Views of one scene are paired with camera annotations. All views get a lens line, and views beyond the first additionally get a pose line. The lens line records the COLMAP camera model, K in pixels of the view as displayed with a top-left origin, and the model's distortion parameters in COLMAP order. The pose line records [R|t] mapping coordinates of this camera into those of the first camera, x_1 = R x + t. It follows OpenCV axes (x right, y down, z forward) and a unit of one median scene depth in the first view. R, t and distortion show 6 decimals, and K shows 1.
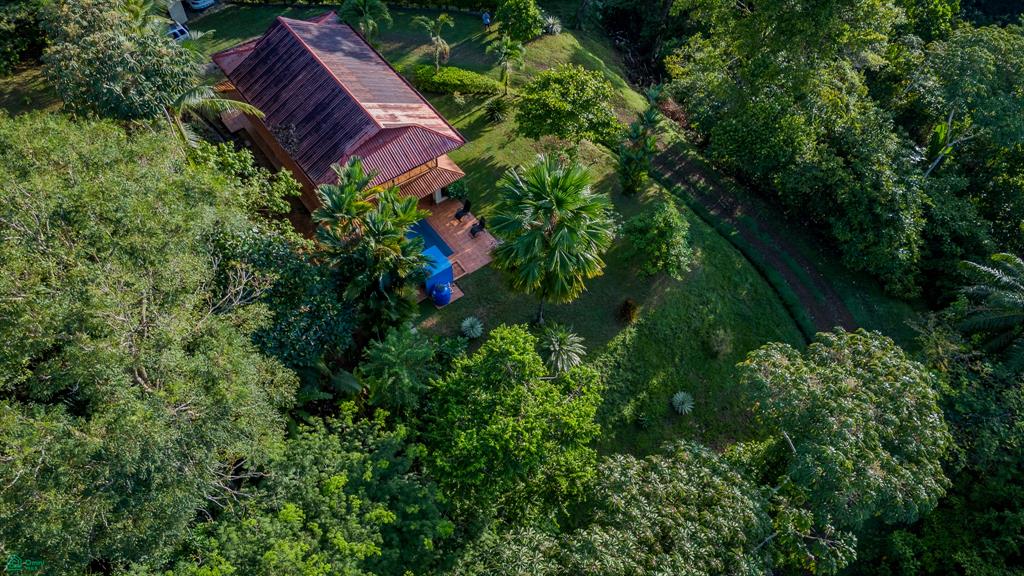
lens RADIAL K [[753.8, 0, 515.1], [0, 753.8, 286.2], [0, 0, 1]] dist [0.034092, -0.036689]
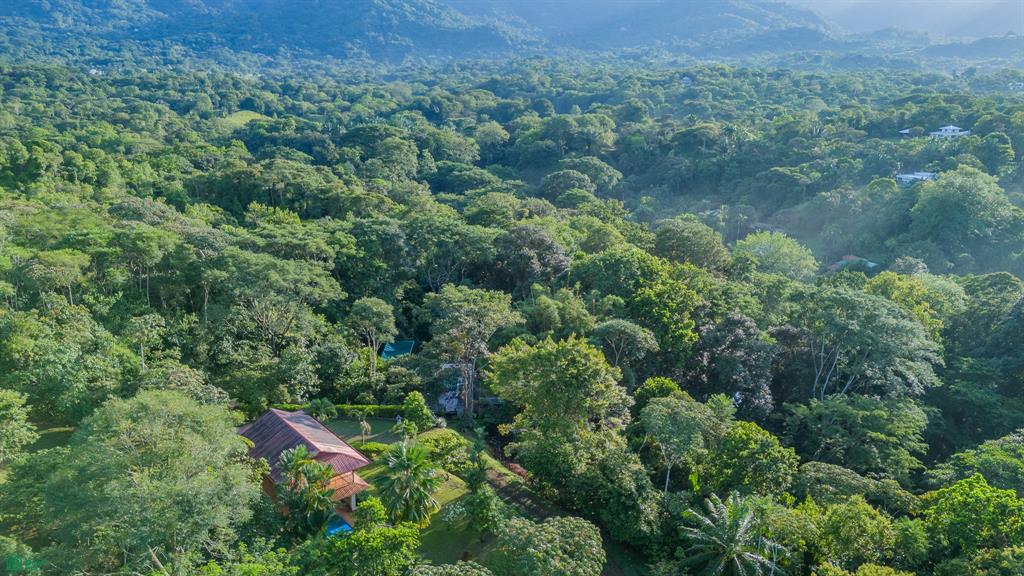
lens RADIAL K [[753.8, 0, 510.5], [0, 753.8, 287.5], [0, 0, 1]] dist [0.034092, -0.036689]
pose [[0.998808, -0.021207, 0.043976, 0.168572], [0.043270, 0.801670, -0.596199, 0.482080], [-0.022611, 0.597391, 0.801631, -0.560934]]
